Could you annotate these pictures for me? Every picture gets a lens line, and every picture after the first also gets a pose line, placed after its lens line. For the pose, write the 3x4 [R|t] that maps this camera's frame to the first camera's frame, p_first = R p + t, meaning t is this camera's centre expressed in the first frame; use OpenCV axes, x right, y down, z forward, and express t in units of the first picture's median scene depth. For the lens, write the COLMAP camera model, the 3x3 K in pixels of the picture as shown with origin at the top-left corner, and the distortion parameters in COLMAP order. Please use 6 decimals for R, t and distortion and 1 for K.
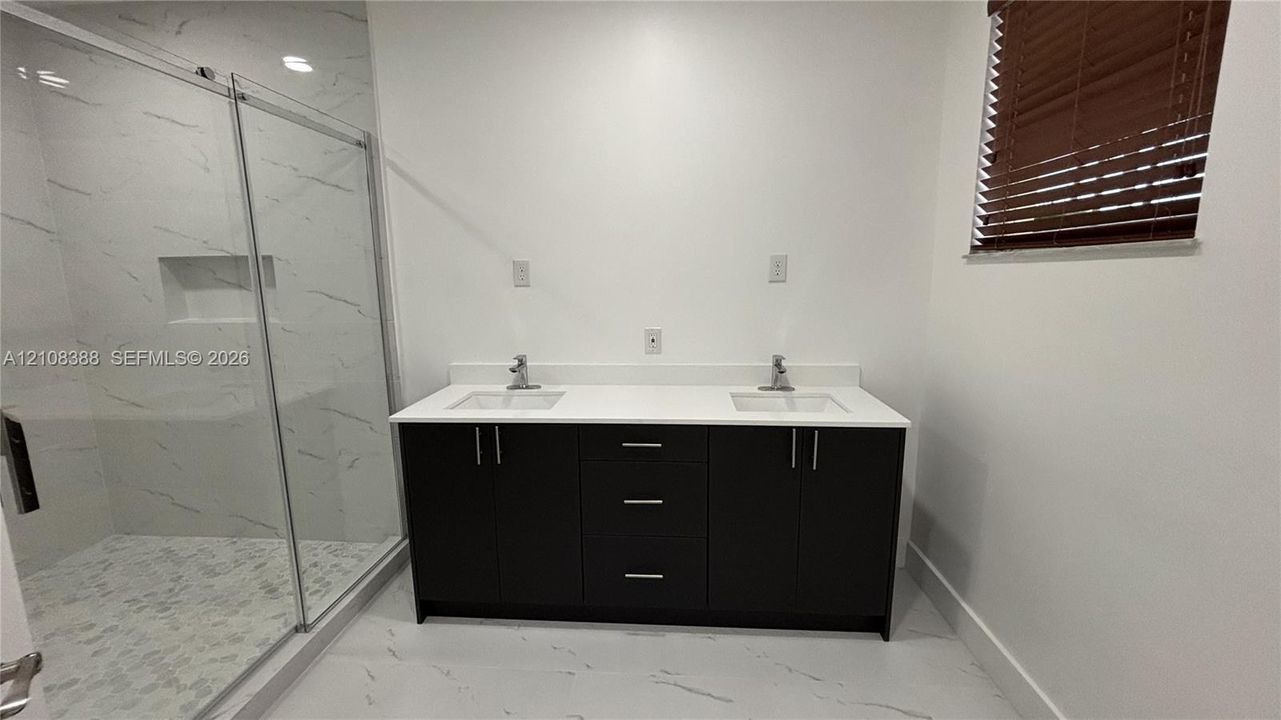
lens RADIAL K [[518.6, 0, 638.3], [0, 518.6, 362.3], [0, 0, 1]] dist [-0.001638, -0.000105]
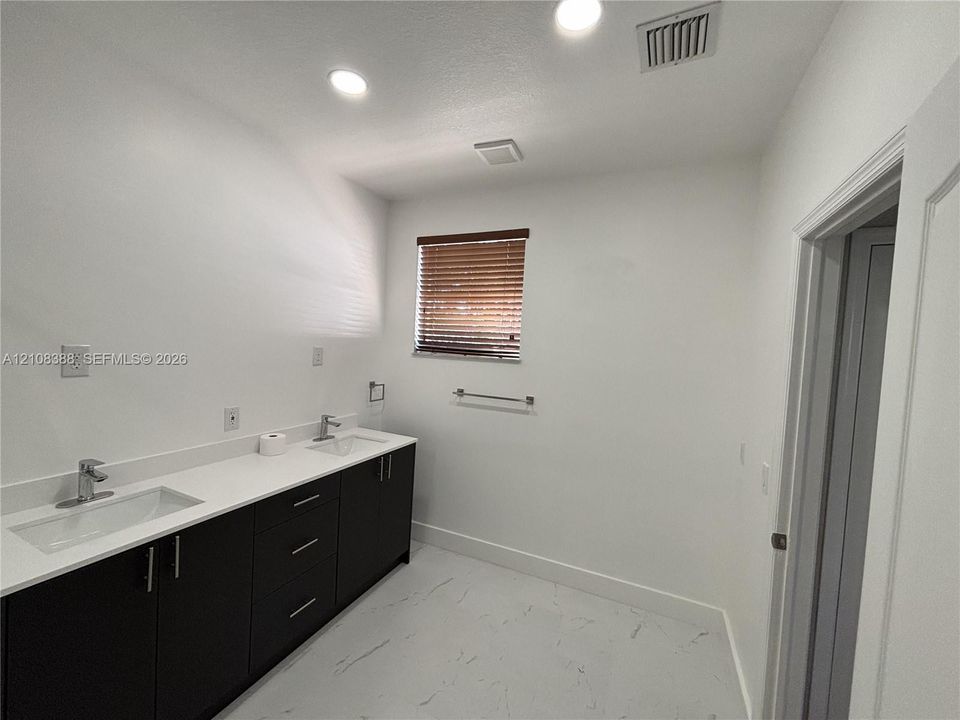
lens RADIAL K [[390.3, 0, 480.0], [0, 390.3, 360.0], [0, 0, 1]] dist [0.013325, 0.000003]
pose [[0.346128, -0.011889, 0.938112, -0.609920], [0.099971, 0.994694, -0.024280, -0.096868], [-0.932846, 0.102188, 0.345480, 0.186160]]
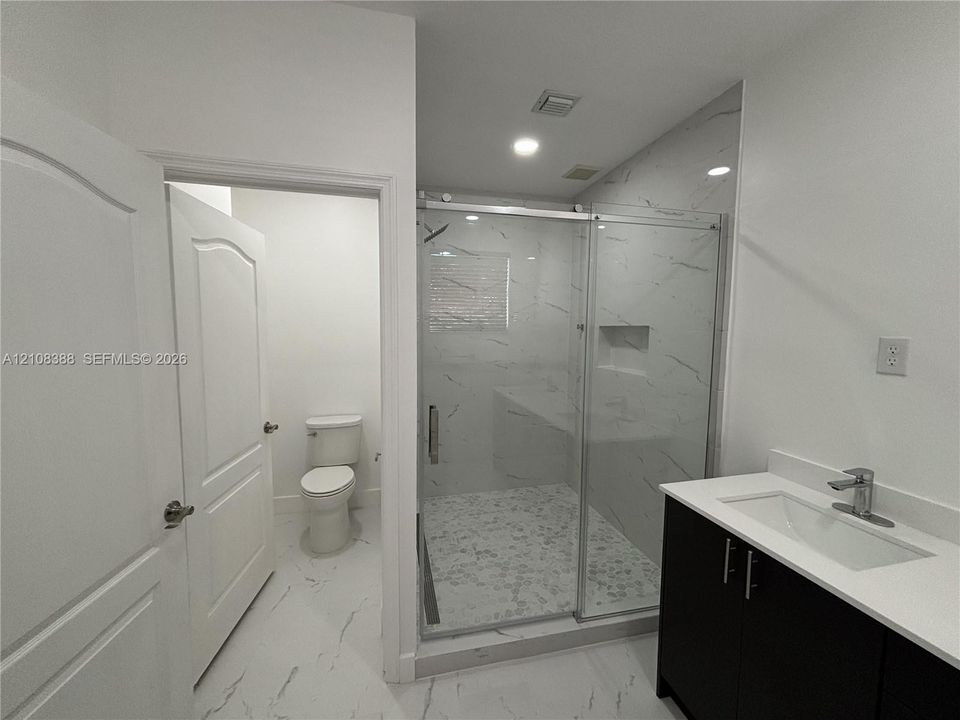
lens RADIAL K [[388.1, 0, 480.0], [0, 388.1, 360.0], [0, 0, 1]] dist [-0.000480, 0.000009]
pose [[0.298049, 0.096139, -0.949697, 0.111863], [-0.173035, 0.983874, 0.045294, -0.096891], [0.938736, 0.150831, 0.309878, 0.321514]]
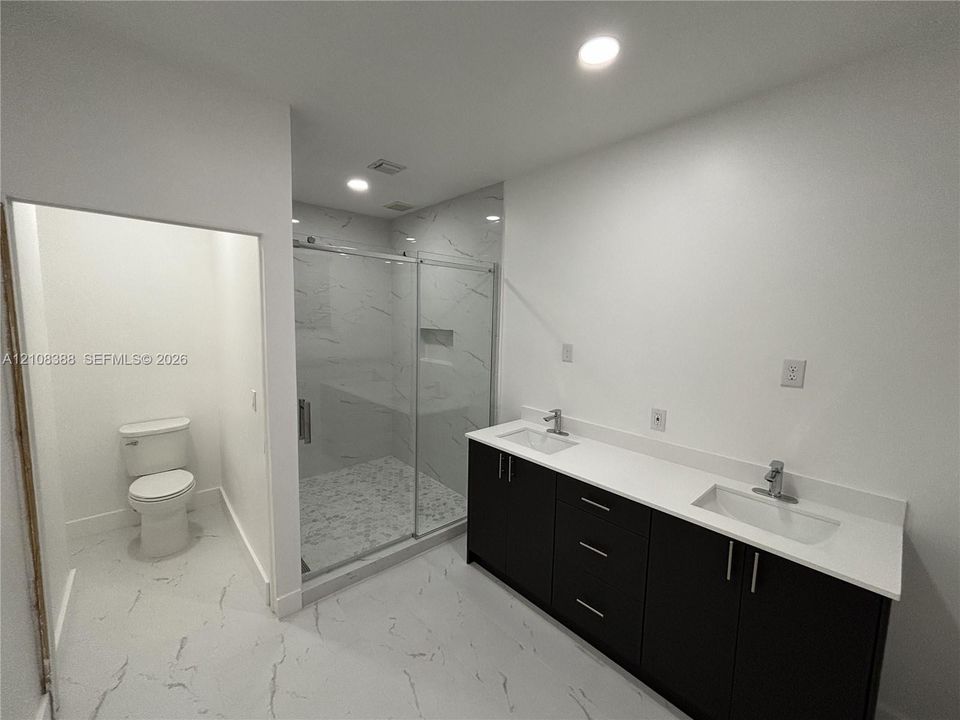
lens RADIAL K [[390.3, 0, 480.0], [0, 390.3, 360.0], [0, 0, 1]] dist [0.013325, 0.000003]
pose [[0.721106, 0.105330, -0.684771, 0.347256], [-0.147930, 0.988991, -0.003654, -0.115643], [0.676848, 0.103933, 0.728749, 0.060400]]
